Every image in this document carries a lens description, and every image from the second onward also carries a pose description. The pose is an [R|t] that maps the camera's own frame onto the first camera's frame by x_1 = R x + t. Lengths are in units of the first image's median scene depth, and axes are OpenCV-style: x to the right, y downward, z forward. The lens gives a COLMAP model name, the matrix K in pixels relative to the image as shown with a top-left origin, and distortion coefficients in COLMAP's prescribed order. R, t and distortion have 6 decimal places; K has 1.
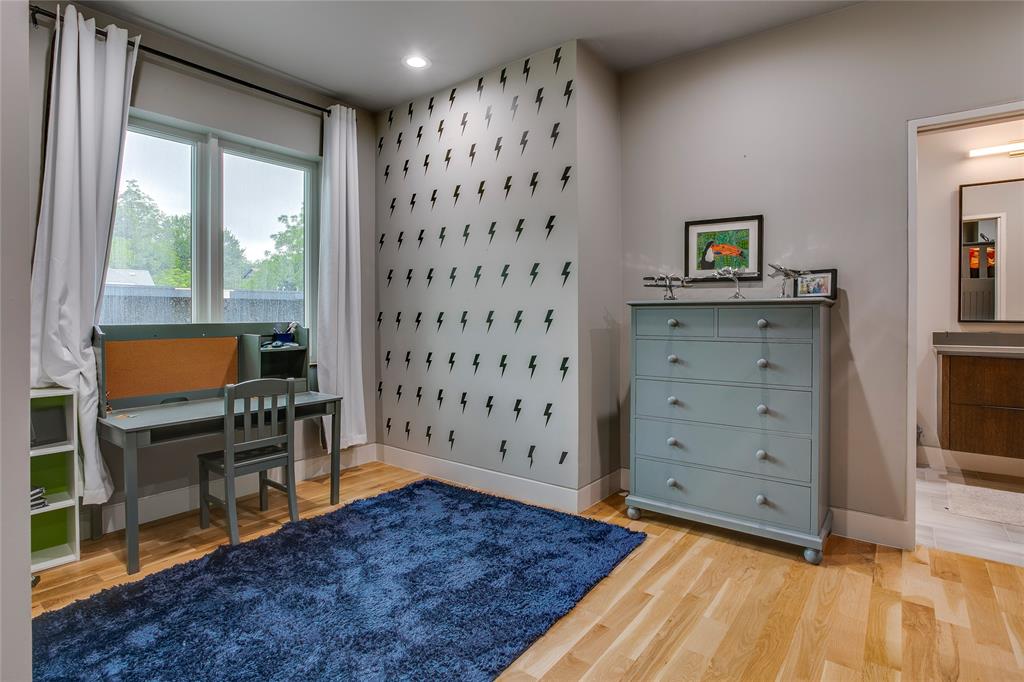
lens RADIAL K [[524.5, 0, 542.4], [0, 524.5, 312.8], [0, 0, 1]] dist [0.001712, 0.000839]
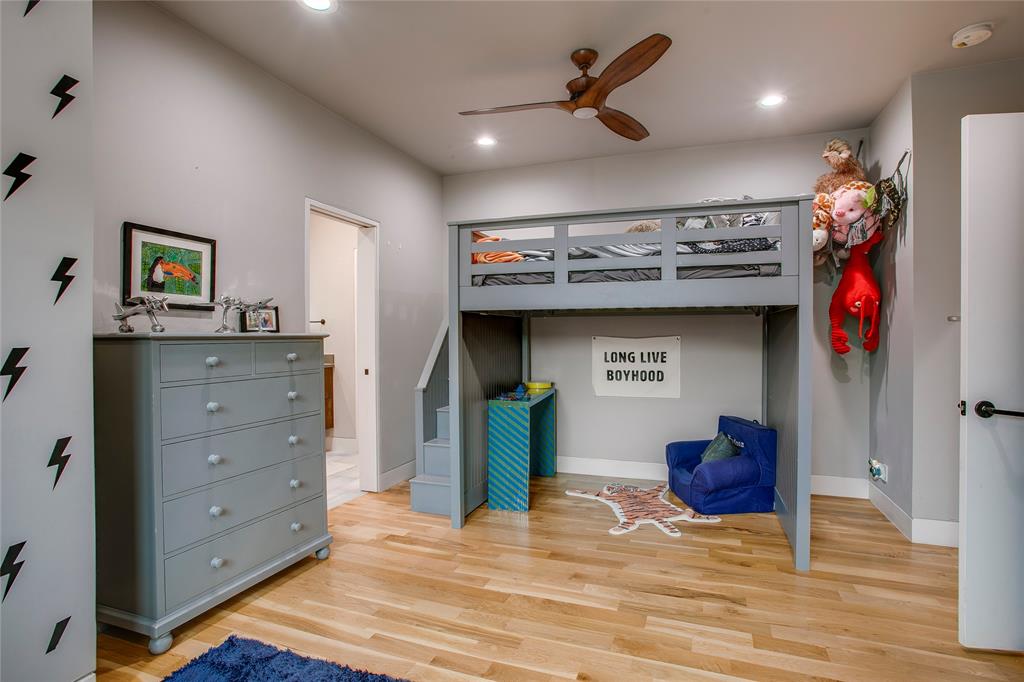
lens RADIAL K [[509.5, 0, 508.9], [0, 509.5, 333.1], [0, 0, 1]] dist [-0.049309, 0.024576]
pose [[-0.237333, 0.009450, 0.971382, -0.557950], [0.001498, 0.999955, -0.009362, -0.014423], [-0.971427, -0.000767, -0.237336, 0.707062]]
